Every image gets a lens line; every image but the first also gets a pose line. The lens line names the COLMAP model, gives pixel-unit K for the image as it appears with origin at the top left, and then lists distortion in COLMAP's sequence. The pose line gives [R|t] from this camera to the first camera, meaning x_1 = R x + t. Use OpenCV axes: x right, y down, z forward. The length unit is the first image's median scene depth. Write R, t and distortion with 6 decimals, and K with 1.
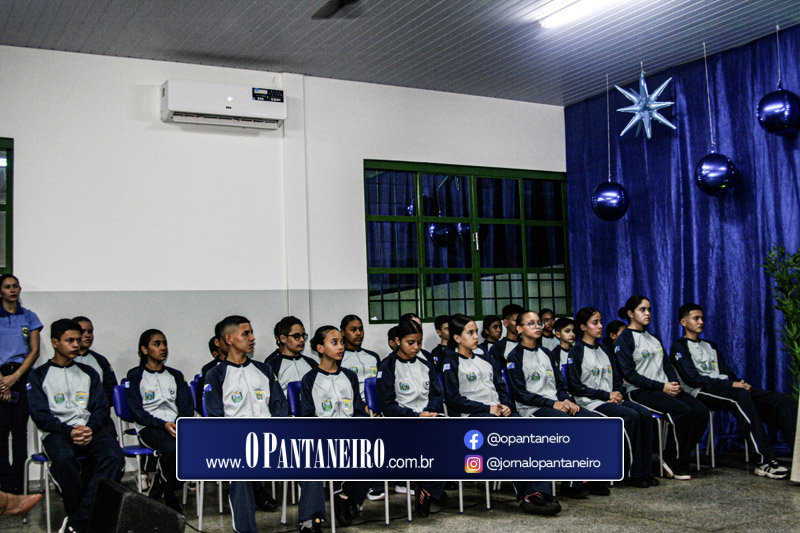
lens RADIAL K [[887.5, 0, 361.7], [0, 887.5, 263.2], [0, 0, 1]] dist [-0.147423, 0.164674]
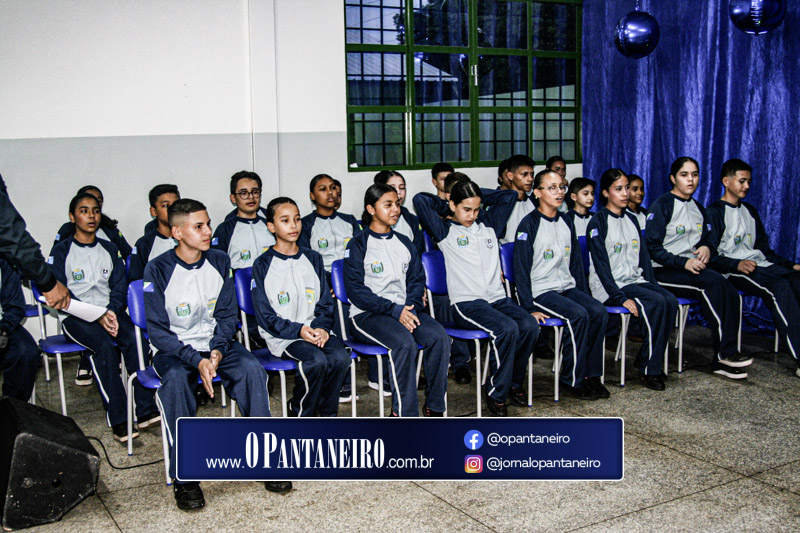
lens RADIAL K [[892.3, 0, 386.9], [0, 892.3, 268.0], [0, 0, 1]] dist [-0.140023, 0.119523]
pose [[0.999478, 0.005641, 0.031809, 0.034170], [-0.012407, 0.976149, 0.216747, -0.052731], [-0.029828, -0.217028, 0.975710, 0.234869]]
